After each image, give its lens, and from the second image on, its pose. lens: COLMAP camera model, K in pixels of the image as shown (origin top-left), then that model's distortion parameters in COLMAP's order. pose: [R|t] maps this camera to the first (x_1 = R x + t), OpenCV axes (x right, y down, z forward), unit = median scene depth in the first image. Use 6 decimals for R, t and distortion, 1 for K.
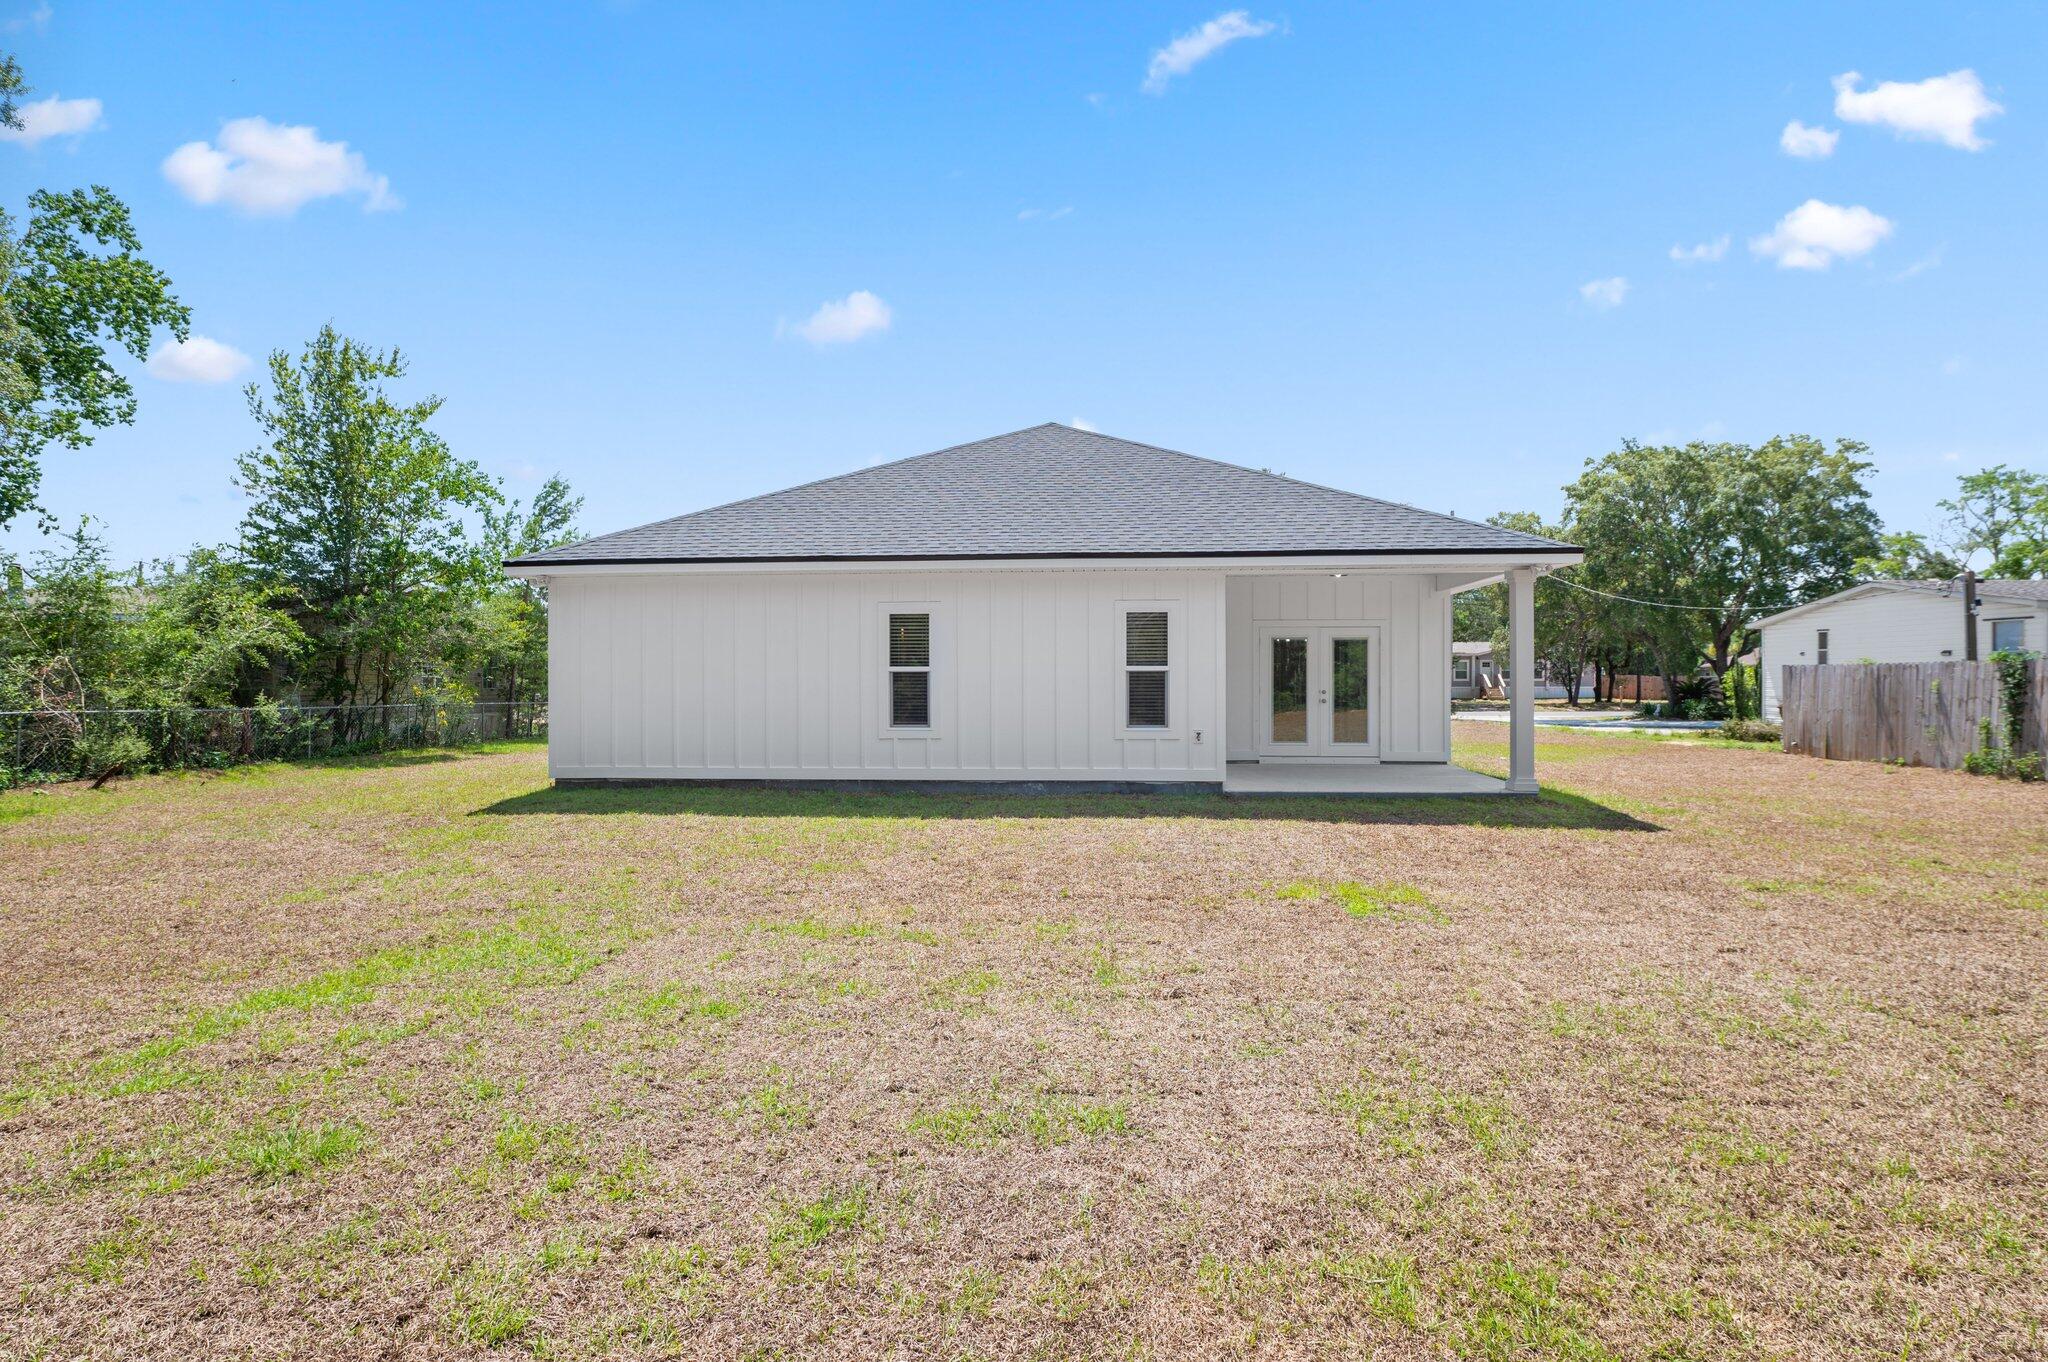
lens RADIAL K [[1013.4, 0, 1025.7], [0, 1013.4, 665.9], [0, 0, 1]] dist [0.004226, -0.001276]
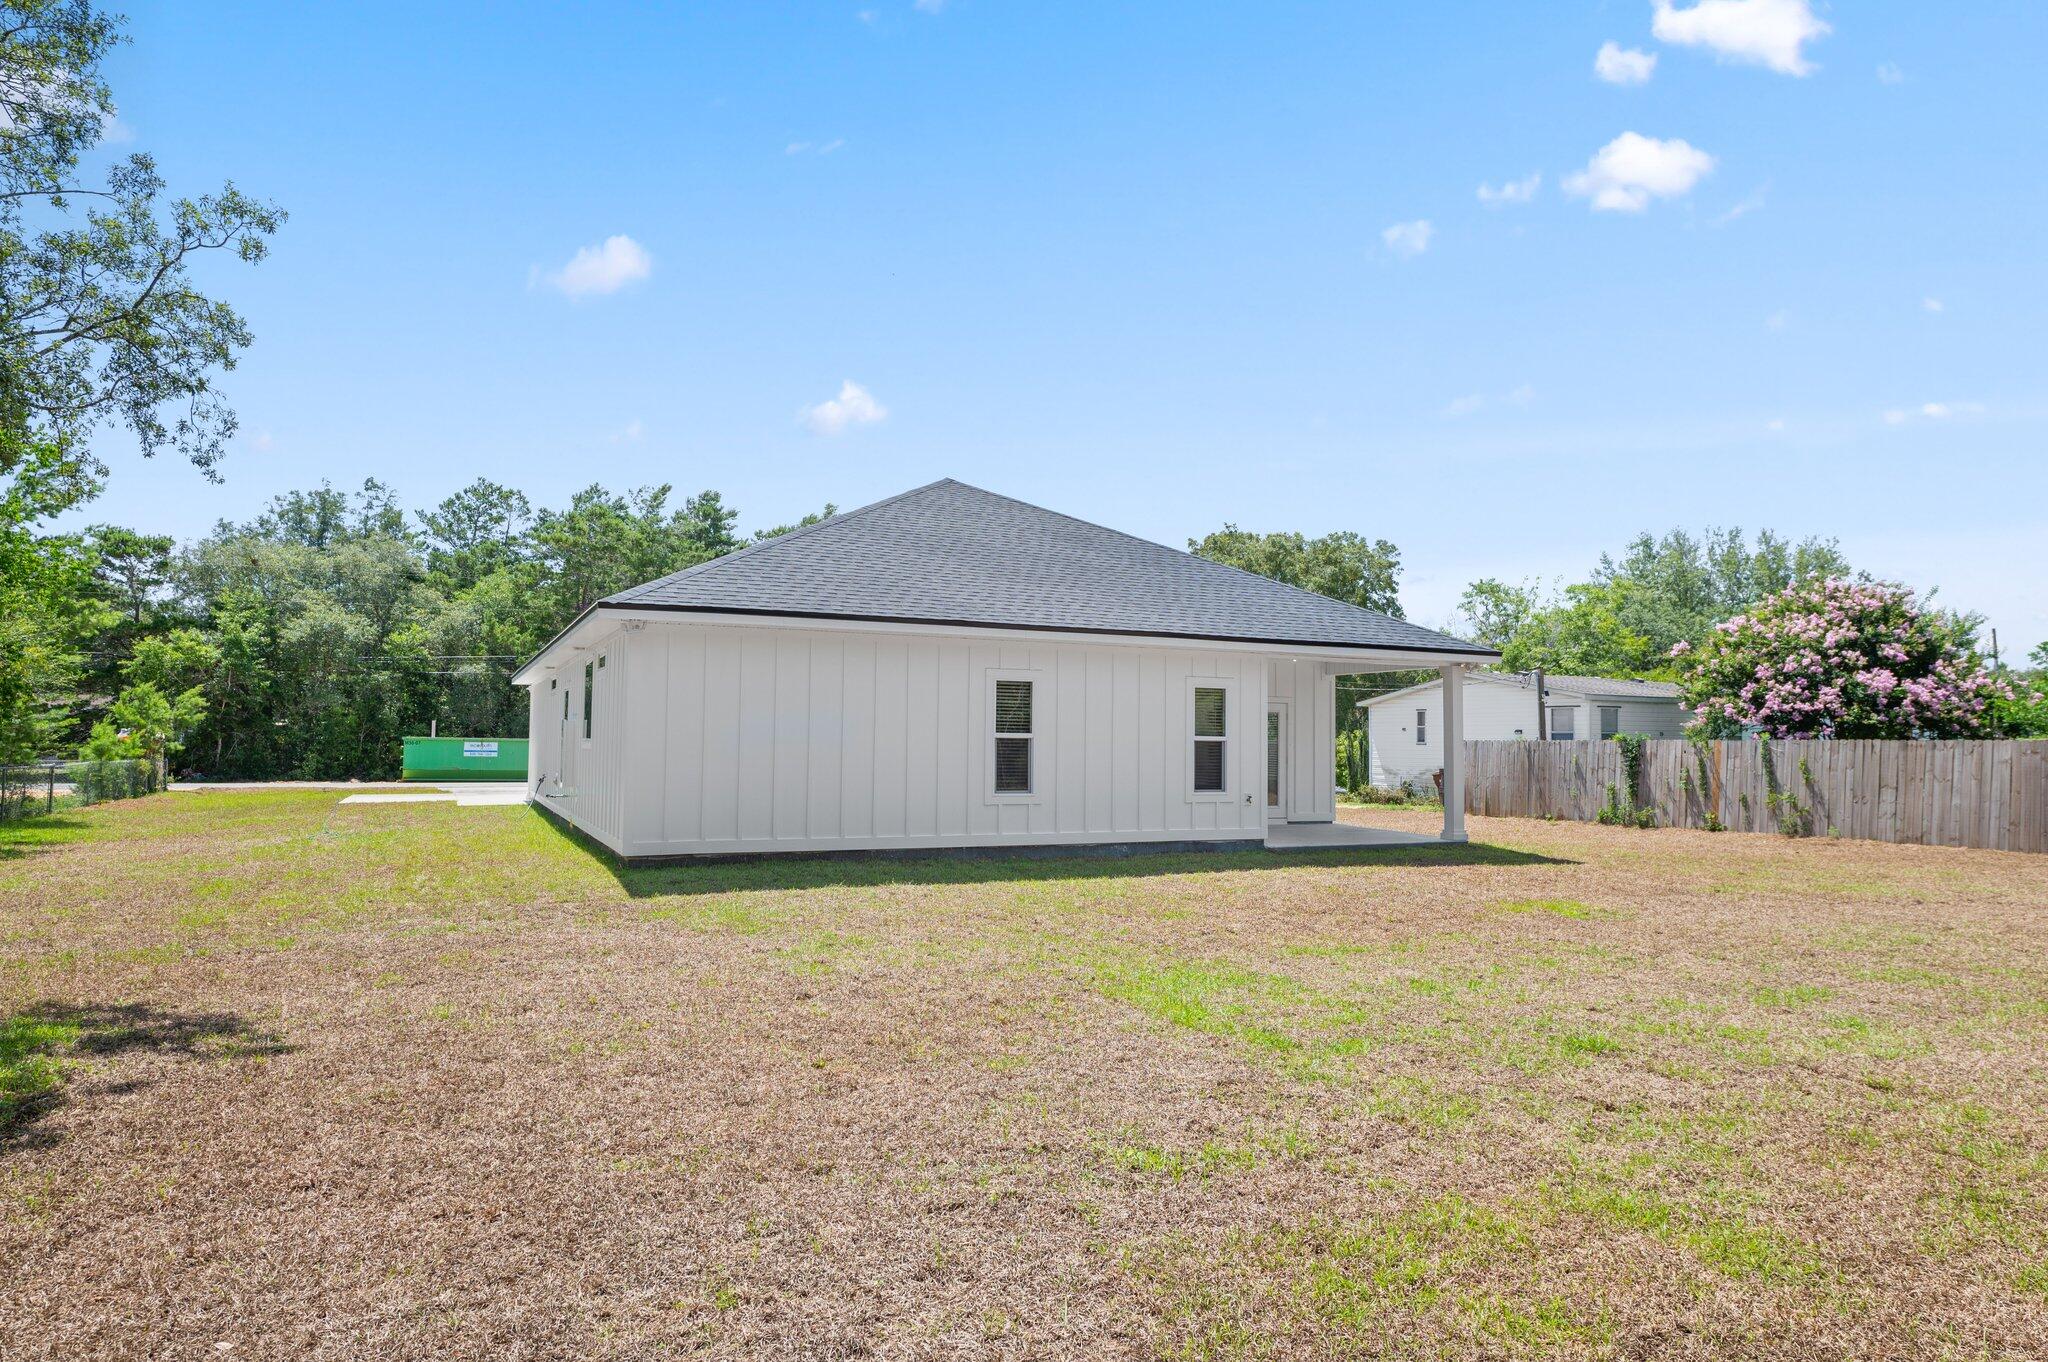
lens RADIAL K [[1286.4, 0, 1017.1], [0, 1286.4, 697.1], [0, 0, 1]] dist [-0.003967, 0.002169]
pose [[0.864540, 0.030799, 0.501620, -0.607700], [-0.019586, 0.999427, -0.027606, 0.000113], [-0.502183, 0.014042, 0.864647, -0.087307]]
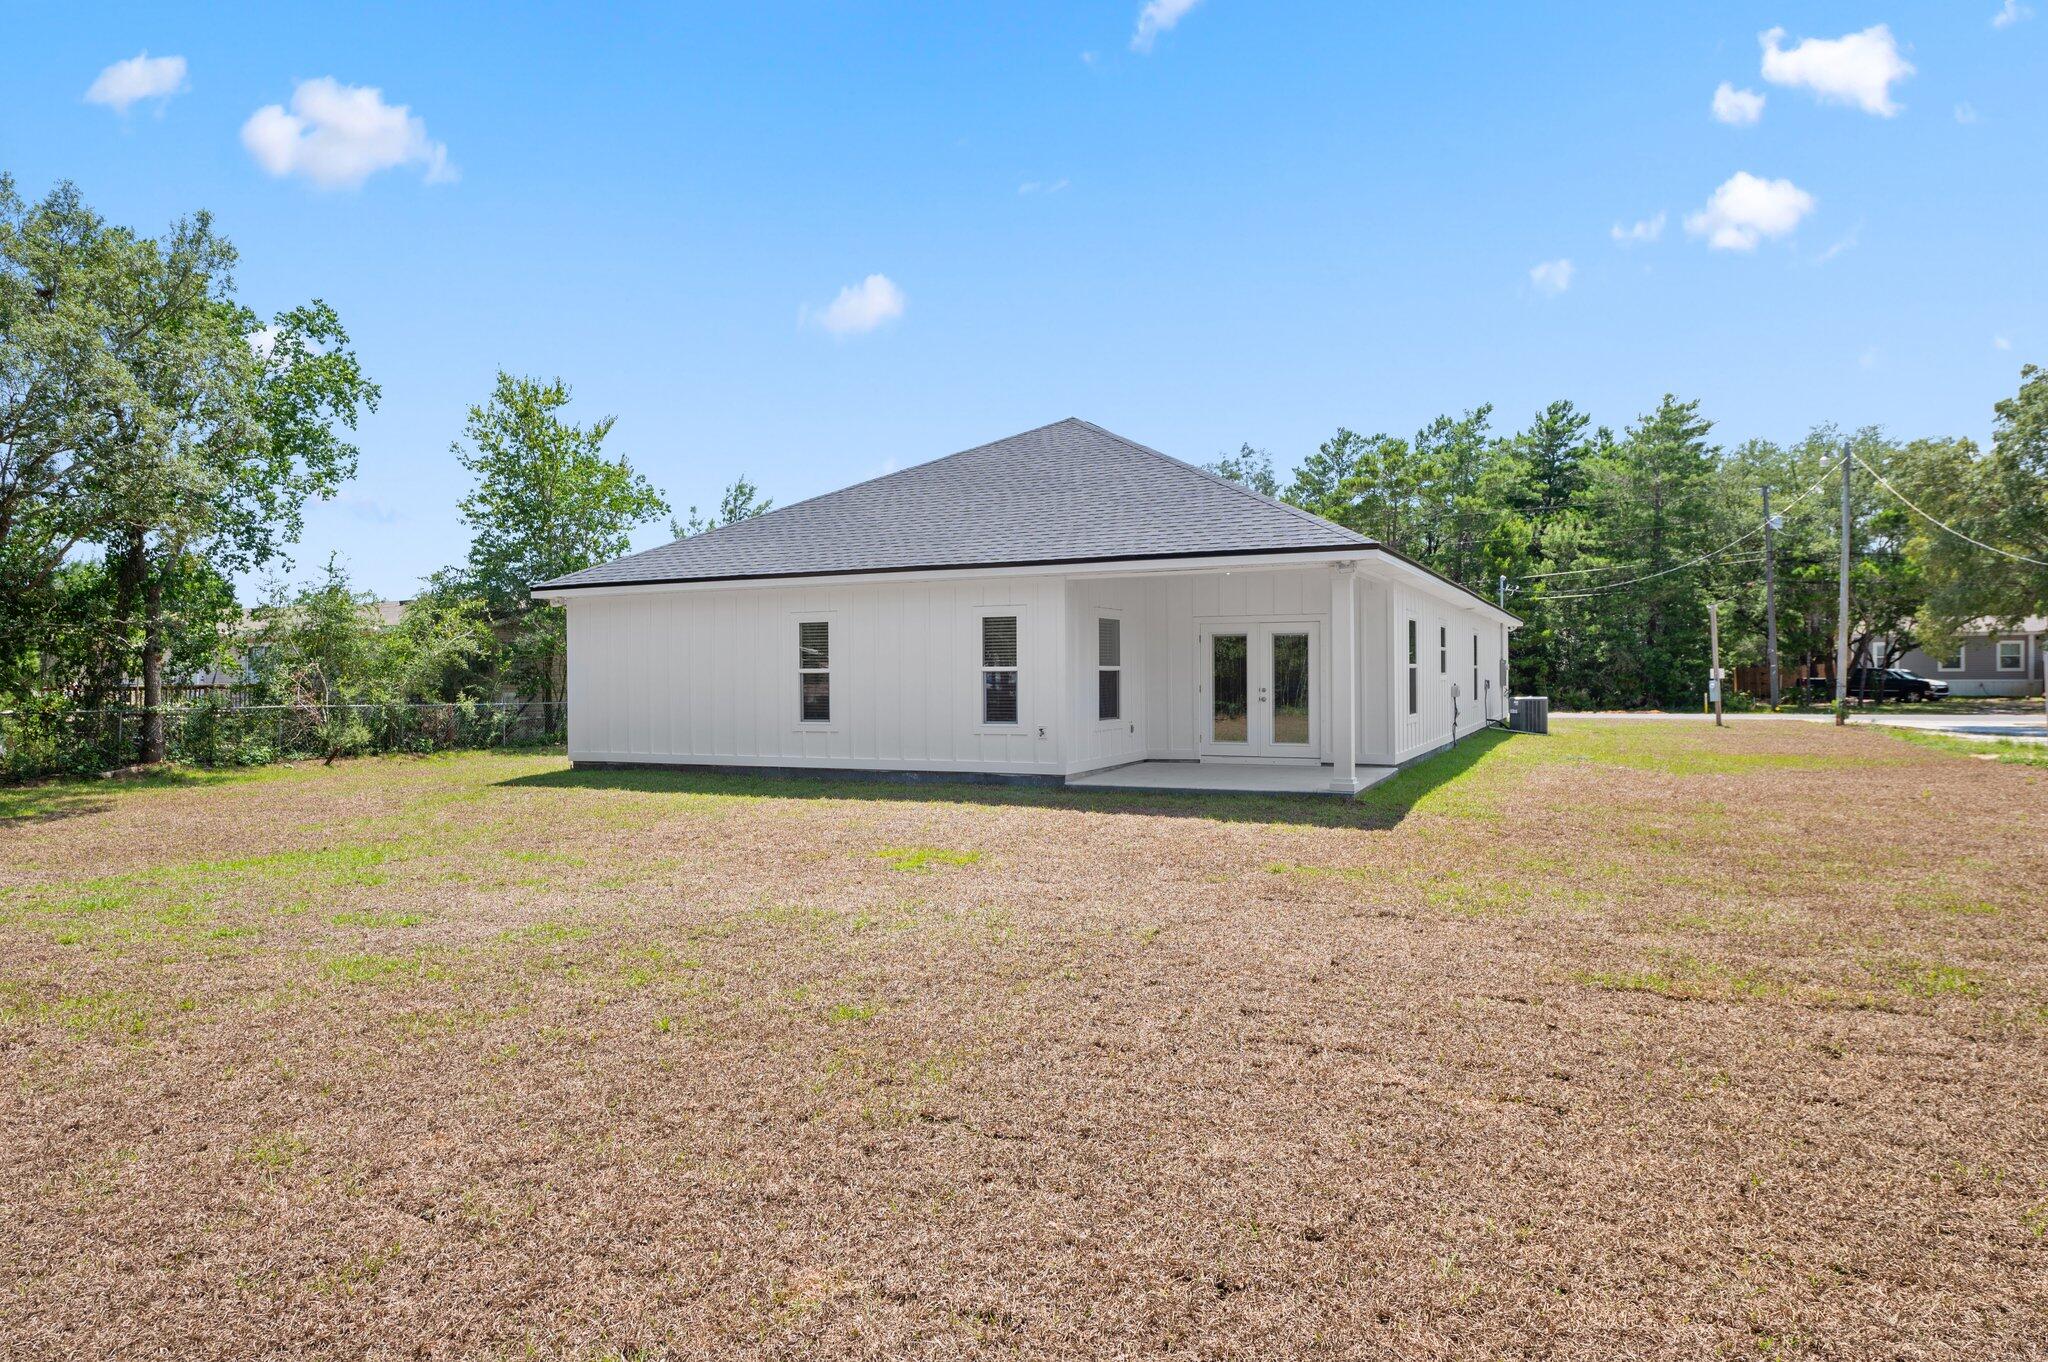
lens RADIAL K [[1286.4, 0, 1030.1], [0, 1286.4, 700.0], [0, 0, 1]] dist [-0.003967, 0.002169]
pose [[0.933830, 0.001461, -0.357713, 0.505914], [0.011260, 0.999376, 0.033477, -0.007926], [0.357539, -0.035289, 0.933231, -0.212387]]
